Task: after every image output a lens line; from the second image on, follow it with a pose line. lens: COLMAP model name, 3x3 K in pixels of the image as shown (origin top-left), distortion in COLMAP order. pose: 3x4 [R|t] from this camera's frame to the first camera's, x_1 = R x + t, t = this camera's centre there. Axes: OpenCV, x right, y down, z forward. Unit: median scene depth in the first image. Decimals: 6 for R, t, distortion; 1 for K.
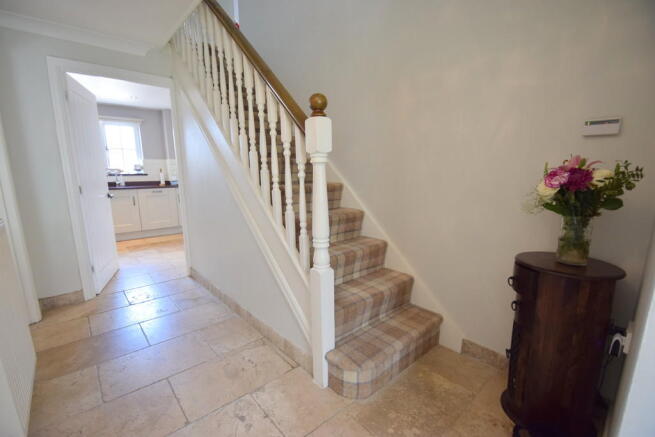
lens RADIAL K [[291.0, 0, 324.4], [0, 291.0, 232.5], [0, 0, 1]] dist [0.018578, -0.020774]
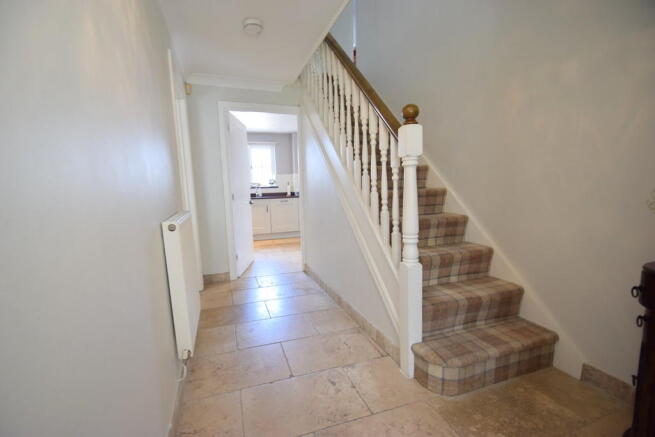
lens RADIAL K [[291.0, 0, 324.4], [0, 291.0, 232.5], [0, 0, 1]] dist [0.018578, -0.020774]
pose [[0.927231, 0.036161, -0.372740, 0.072821], [-0.052158, 0.998096, -0.032919, 0.049077], [0.370840, 0.049965, 0.927352, -0.097457]]
